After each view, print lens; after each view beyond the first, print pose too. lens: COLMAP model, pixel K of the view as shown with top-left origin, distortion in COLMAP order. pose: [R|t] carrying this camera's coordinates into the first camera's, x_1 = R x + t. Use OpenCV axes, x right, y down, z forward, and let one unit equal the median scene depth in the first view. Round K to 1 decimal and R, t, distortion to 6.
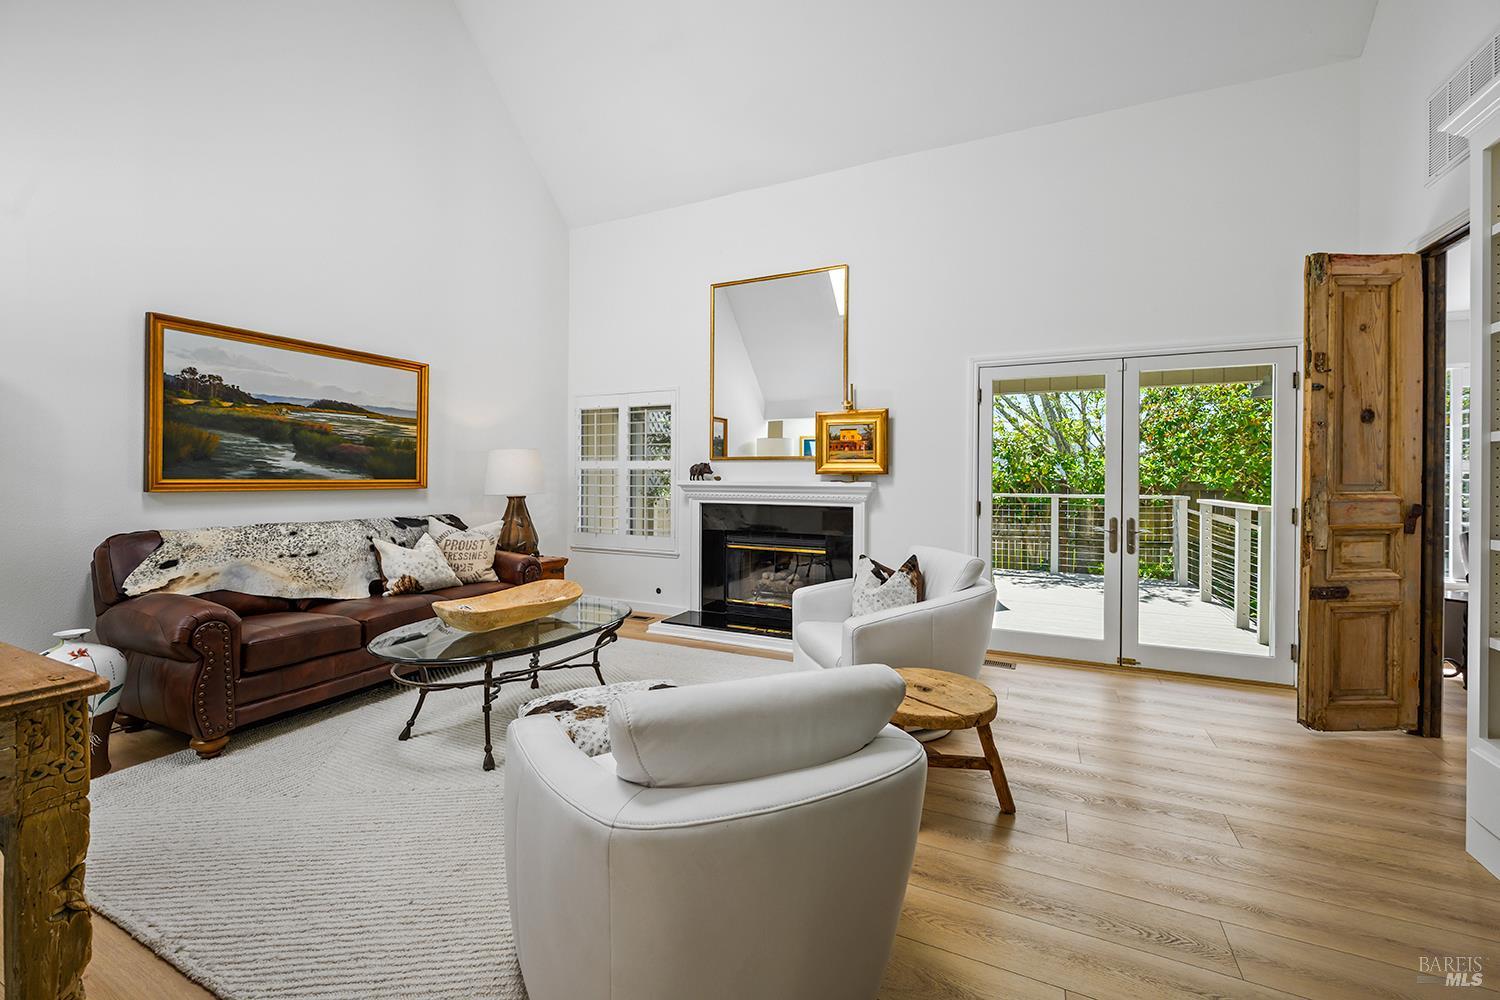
lens RADIAL K [[614.5, 0, 747.7], [0, 614.5, 473.7], [0, 0, 1]] dist [-0.001330, -0.000133]
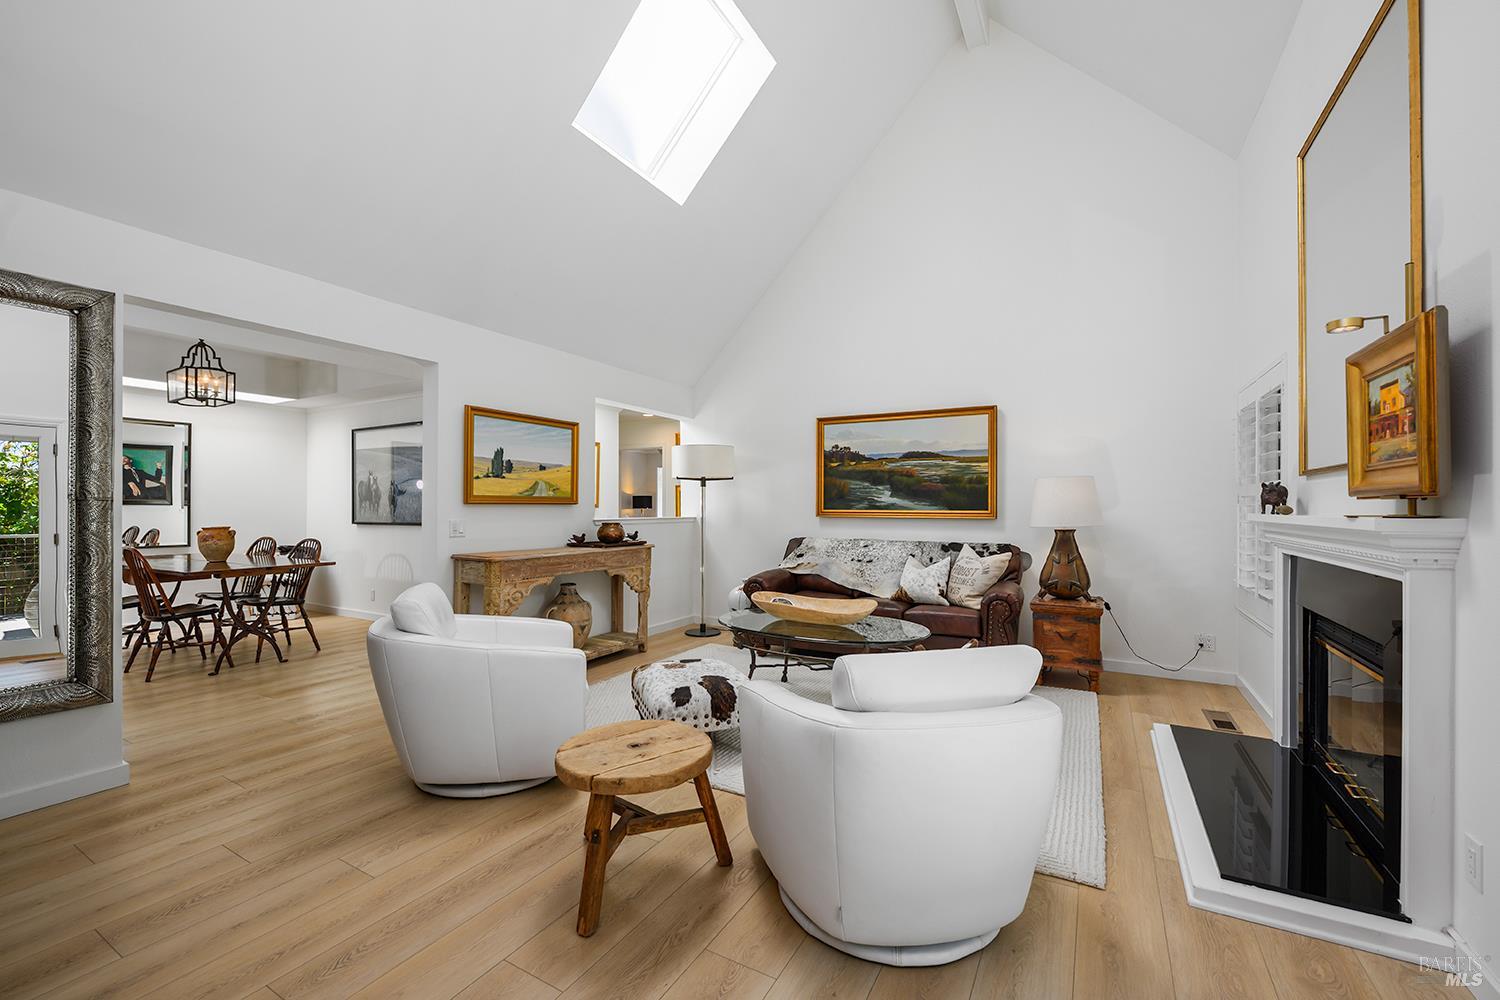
lens RADIAL K [[625.1, 0, 750.0], [0, 625.1, 500.0], [0, 0, 1]] dist [-0.007645, -0.000072]
pose [[-0.073648, -0.016978, -0.997140, 0.736415], [0.003532, 0.999844, -0.017285, 0.009616], [0.997278, -0.004795, -0.073576, 0.772484]]
